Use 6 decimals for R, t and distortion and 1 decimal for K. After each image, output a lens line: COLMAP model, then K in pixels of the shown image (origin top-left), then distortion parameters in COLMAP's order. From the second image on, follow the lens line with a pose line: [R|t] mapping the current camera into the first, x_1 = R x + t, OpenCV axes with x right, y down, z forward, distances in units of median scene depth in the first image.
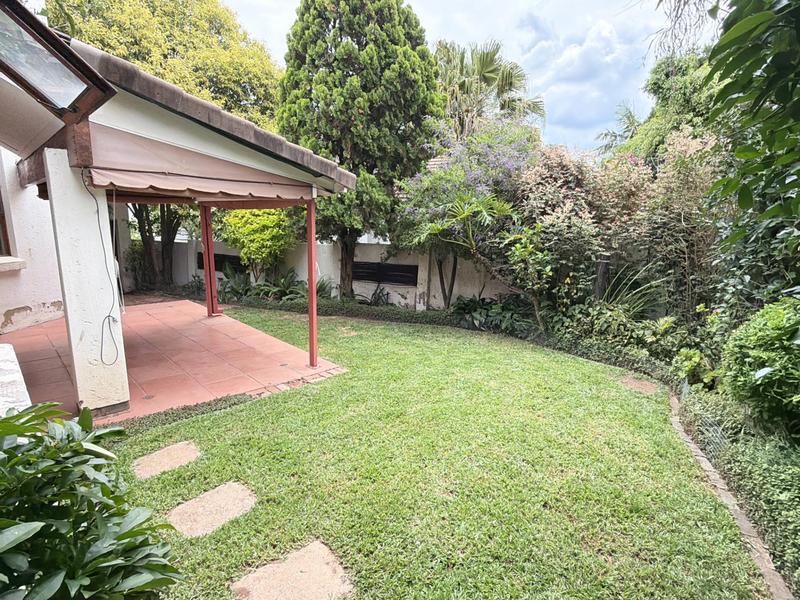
lens RADIAL K [[423.4, 0, 398.4], [0, 423.4, 301.3], [0, 0, 1]] dist [-0.001477, 0.000118]
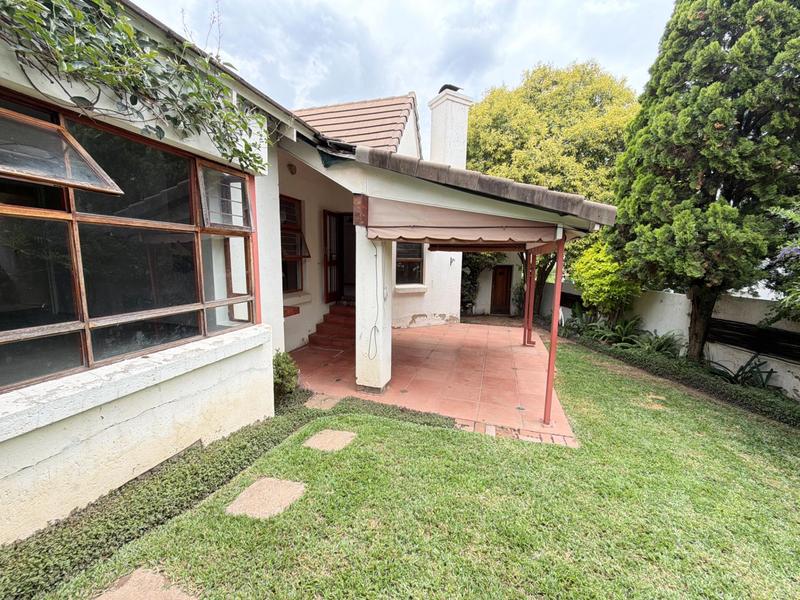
lens RADIAL K [[318.7, 0, 400.1], [0, 318.7, 299.2], [0, 0, 1]] dist [-0.003106, 0.000459]
pose [[0.487803, 0.101266, -0.867060, 0.158003], [-0.177068, 0.984079, 0.015315, -0.047033], [0.854807, 0.146058, 0.497968, 0.266195]]
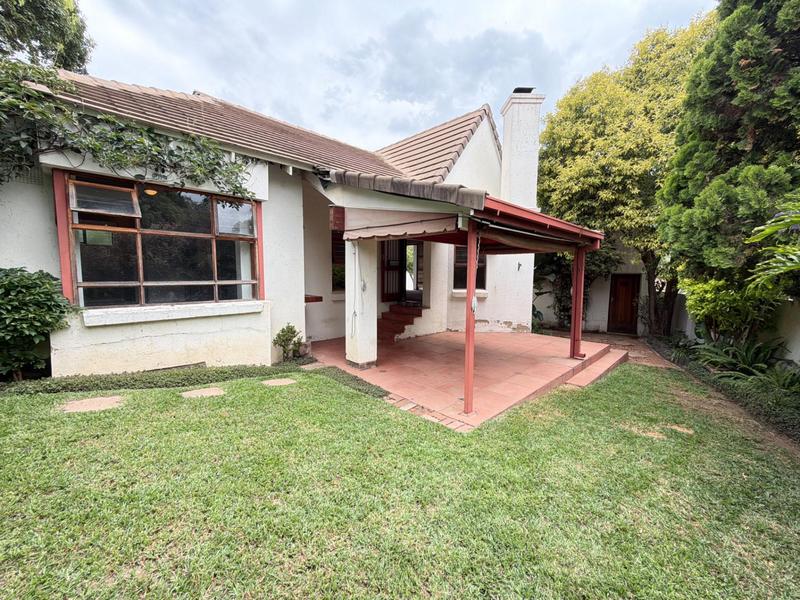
lens RADIAL K [[318.7, 0, 400.1], [0, 318.7, 299.1], [0, 0, 1]] dist [-0.003106, 0.000459]
pose [[0.012682, 0.062889, -0.997940, 0.343903], [-0.203080, 0.977382, 0.059013, -0.070608], [0.979080, 0.201914, 0.025166, 0.594086]]
